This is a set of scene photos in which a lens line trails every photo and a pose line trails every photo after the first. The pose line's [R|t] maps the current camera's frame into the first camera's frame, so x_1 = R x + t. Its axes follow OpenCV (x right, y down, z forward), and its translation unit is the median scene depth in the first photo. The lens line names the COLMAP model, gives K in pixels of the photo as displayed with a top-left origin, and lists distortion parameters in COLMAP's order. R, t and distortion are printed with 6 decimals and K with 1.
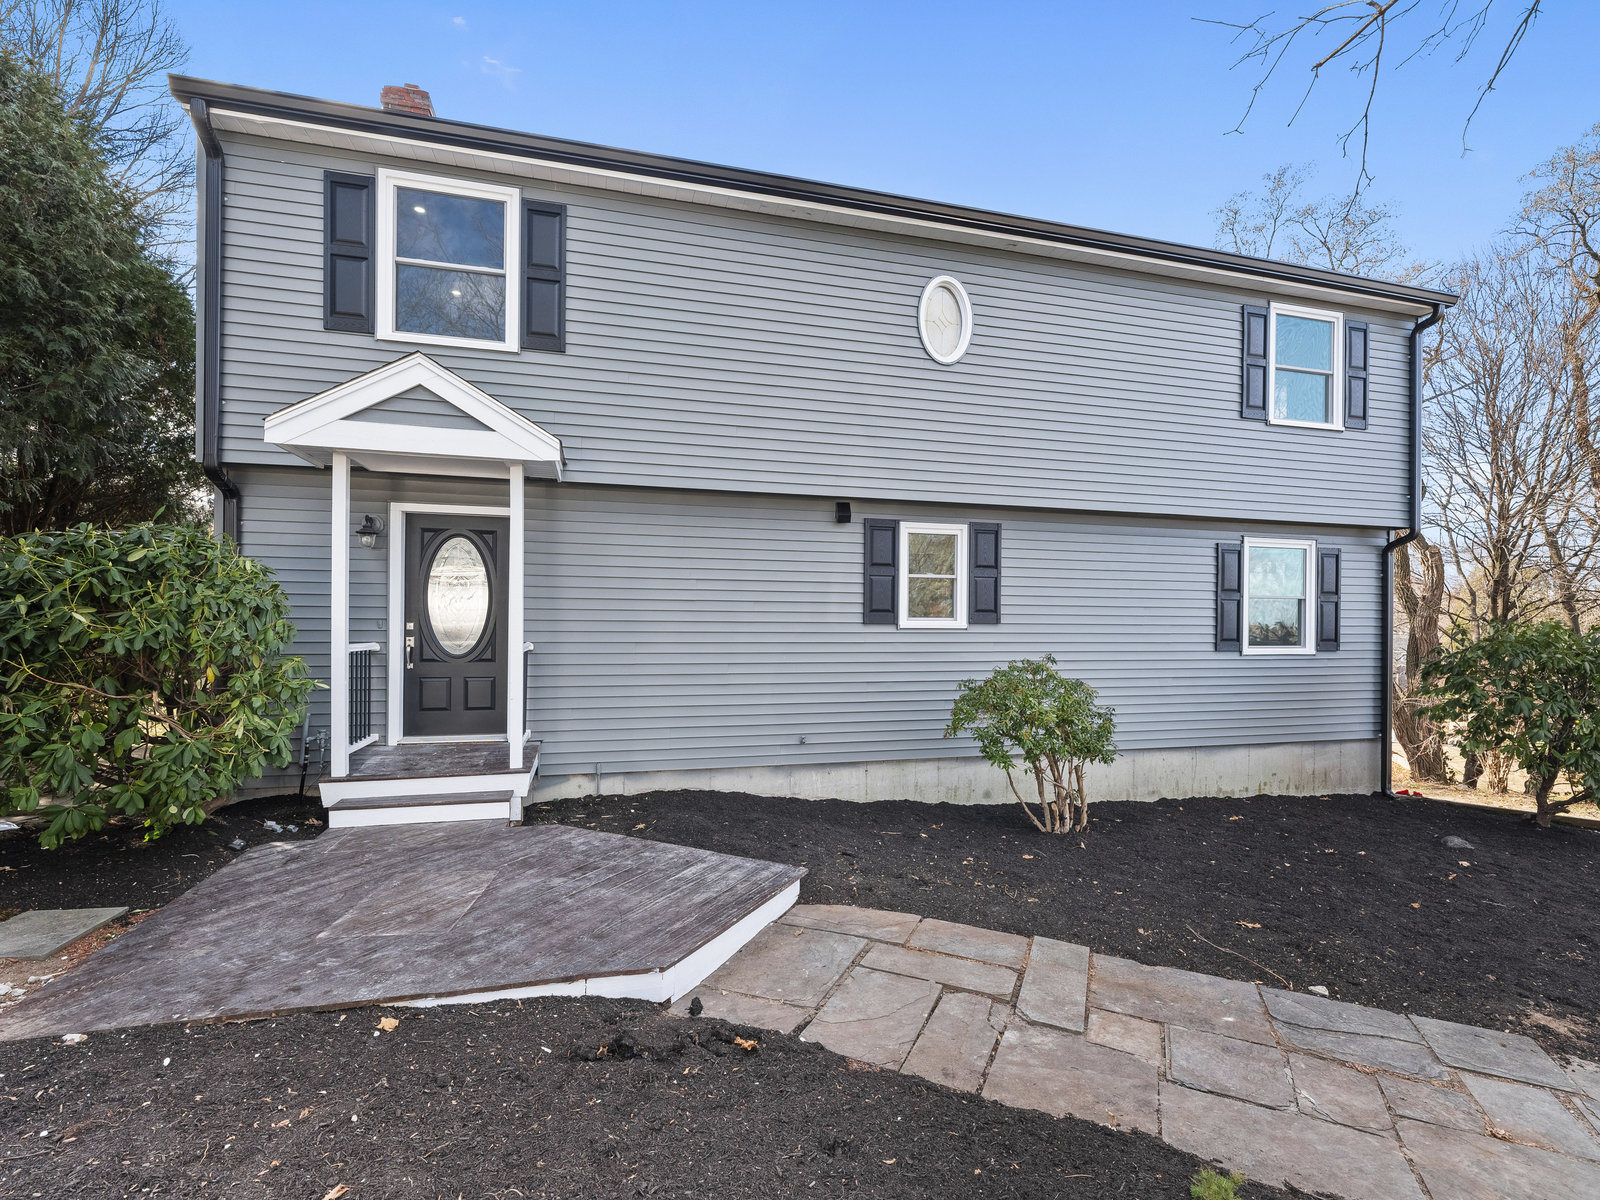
lens RADIAL K [[738.8, 0, 807.5], [0, 738.8, 624.9], [0, 0, 1]] dist [-0.003893, 0.001603]
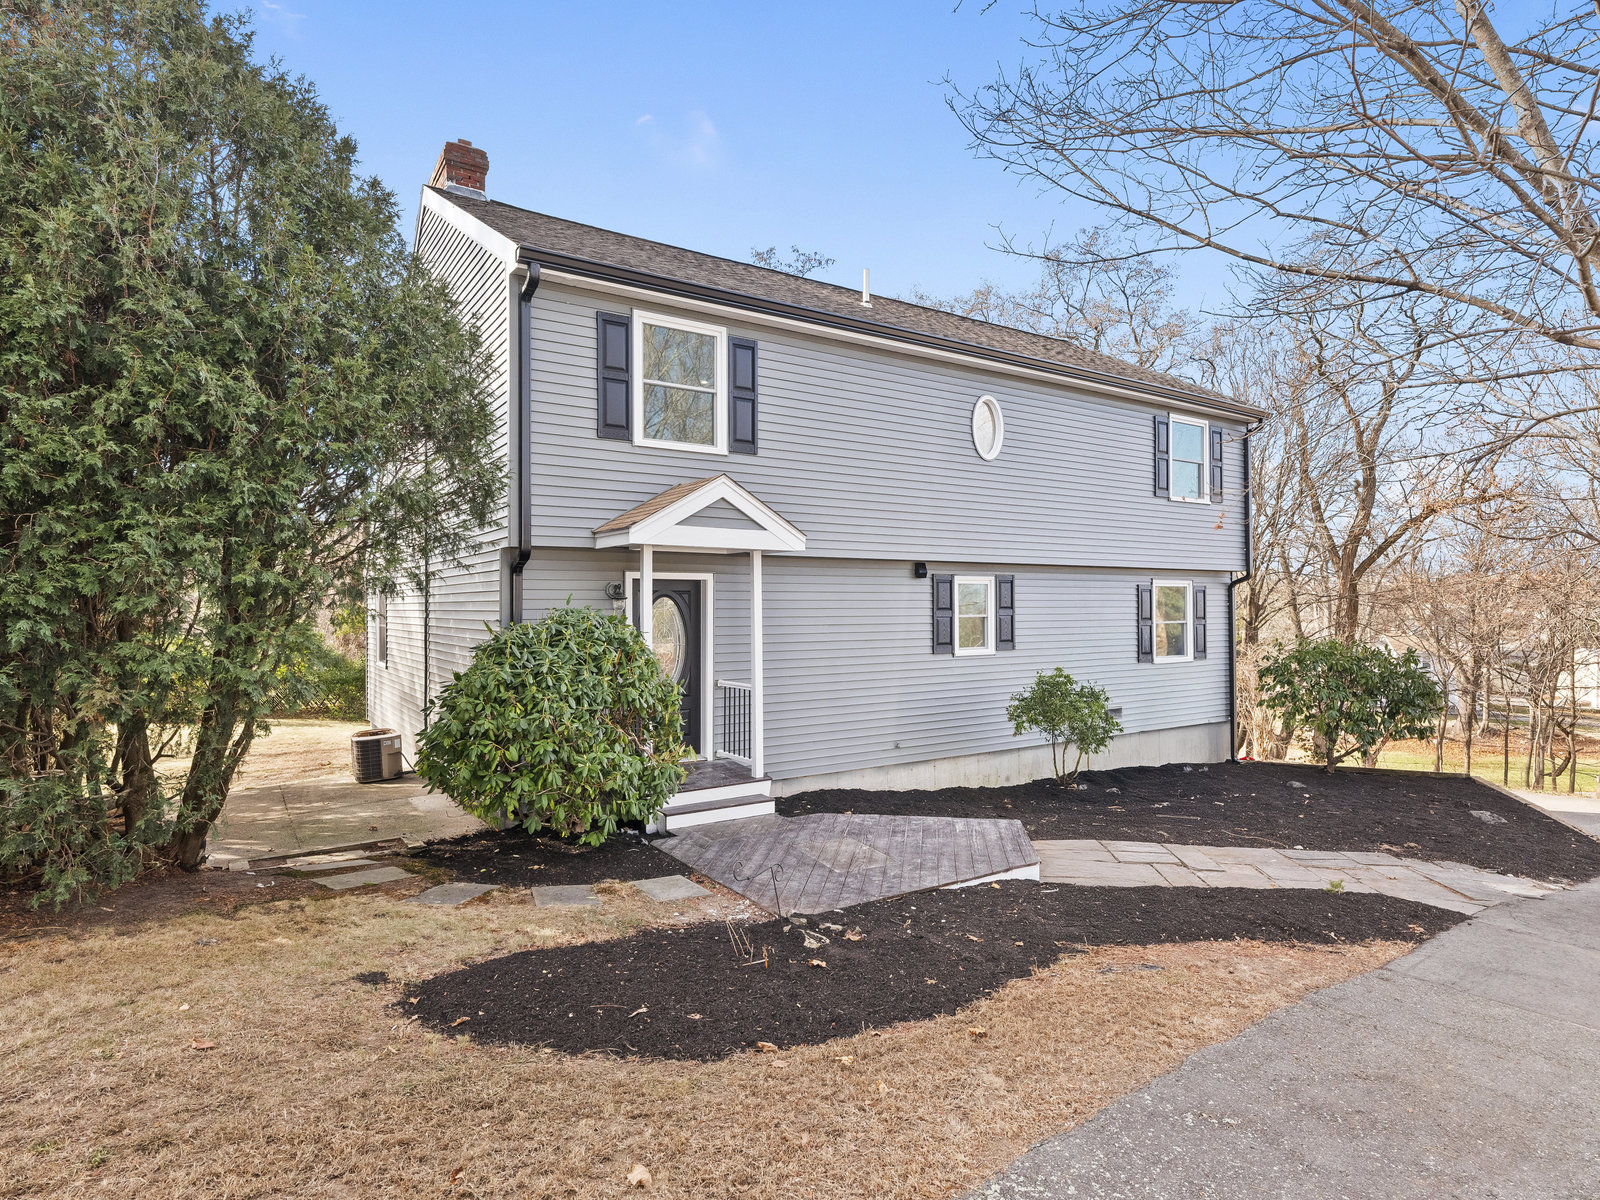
lens RADIAL K [[868.7, 0, 802.7], [0, 868.7, 609.5], [0, 0, 1]] dist [0.002462, 0.002340]
pose [[0.951200, -0.013857, 0.308264, -0.630567], [0.016624, 0.999842, -0.006351, -0.076316], [-0.308127, 0.011166, 0.951280, -0.405073]]
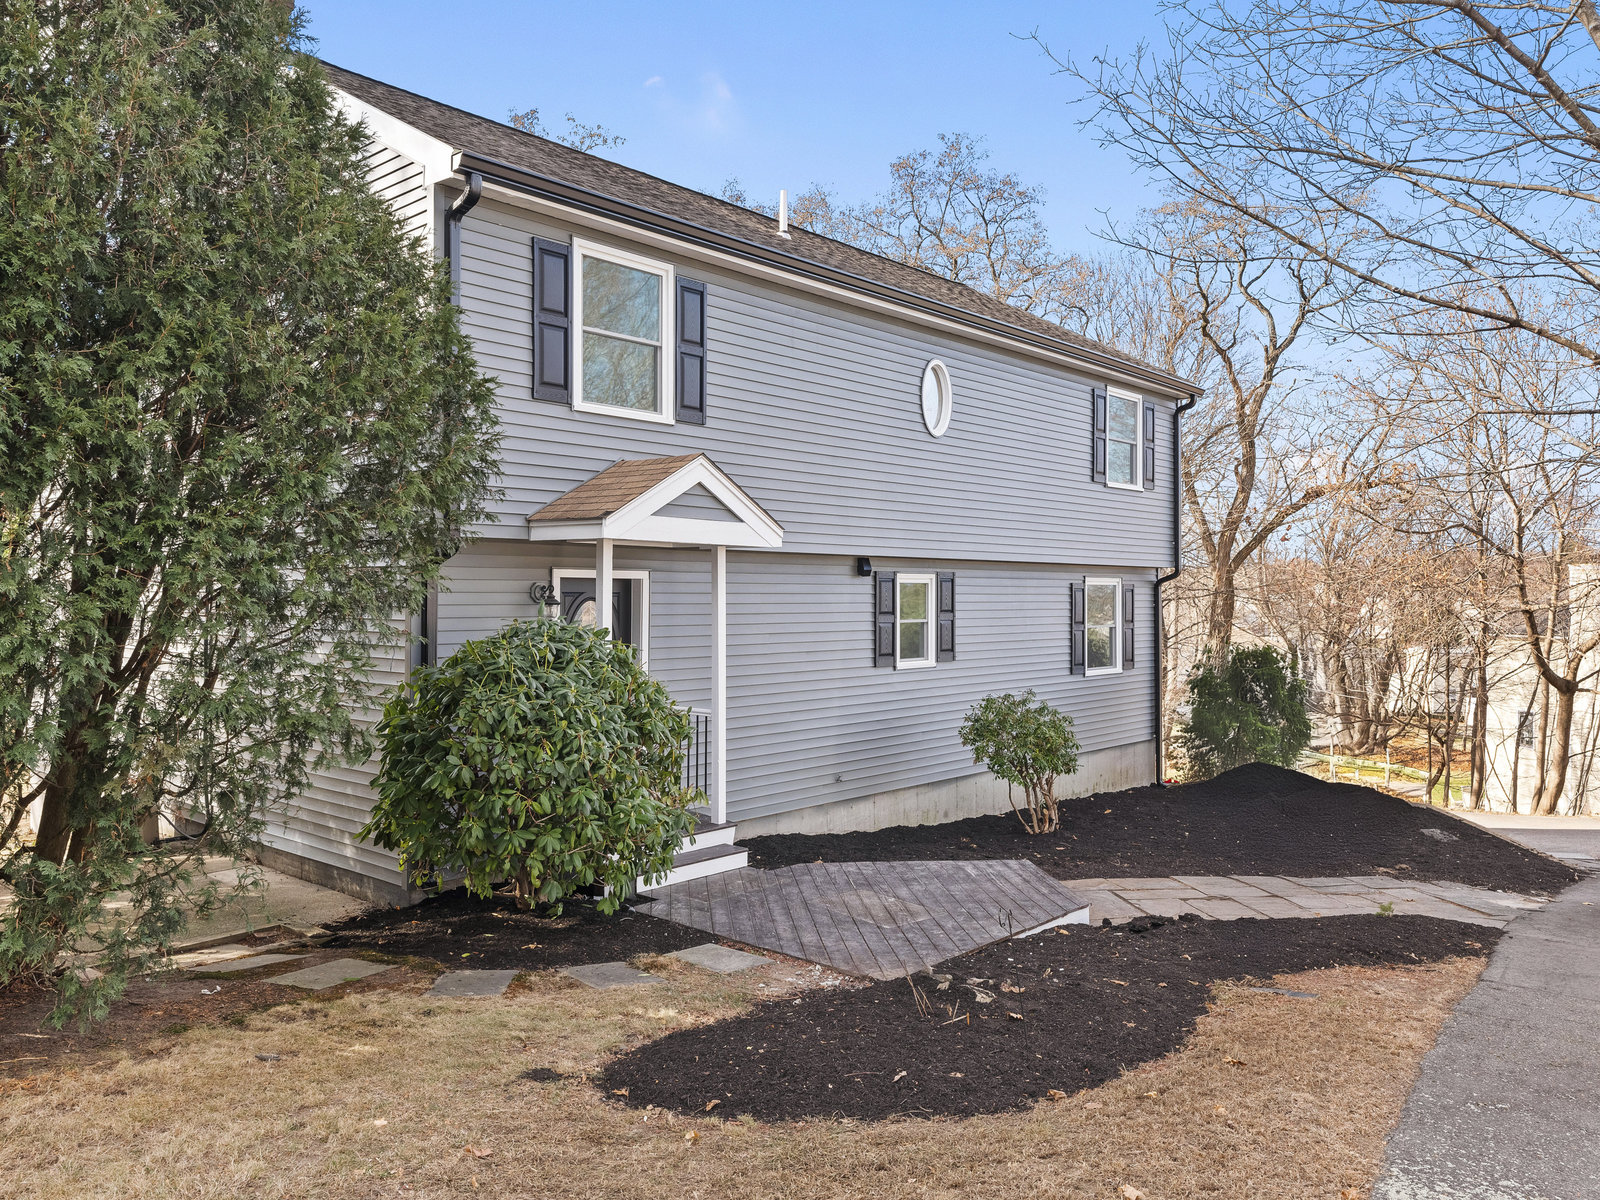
lens RADIAL K [[1164.2, 0, 797.2], [0, 1164.2, 598.2], [0, 0, 1]] dist [0.034179, -0.041002]
pose [[0.843626, -0.008529, 0.536863, -0.960612], [0.010408, 0.999946, -0.000468, -0.106213], [-0.536830, 0.005982, 0.843669, -0.397327]]
